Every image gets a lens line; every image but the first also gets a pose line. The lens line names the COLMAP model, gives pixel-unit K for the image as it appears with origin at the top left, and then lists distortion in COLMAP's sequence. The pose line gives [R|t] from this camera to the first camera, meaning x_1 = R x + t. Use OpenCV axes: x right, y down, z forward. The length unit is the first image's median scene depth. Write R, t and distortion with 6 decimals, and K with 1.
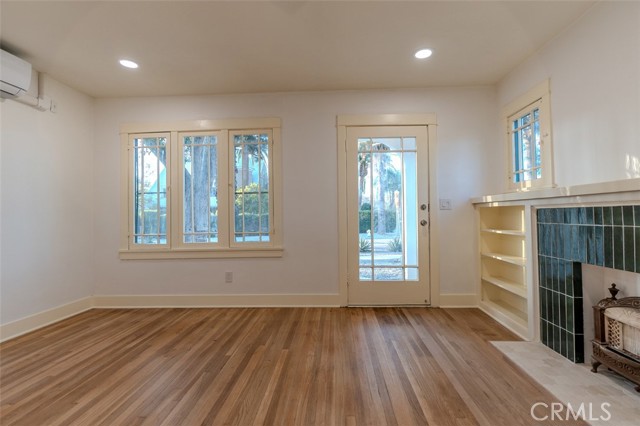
lens RADIAL K [[289.1, 0, 324.9], [0, 289.1, 212.4], [0, 0, 1]] dist [-0.007844, 0.000089]
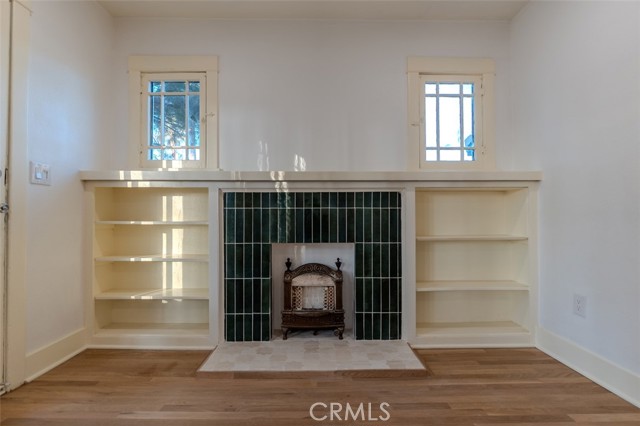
lens RADIAL K [[289.1, 0, 321.4], [0, 289.1, 210.3], [0, 0, 1]] dist [-0.007844, 0.000089]
pose [[-0.057786, 0.033492, 0.997767, -0.143932], [-0.010414, 0.999363, -0.034149, 0.057127], [-0.998275, -0.012364, -0.057400, 0.607725]]
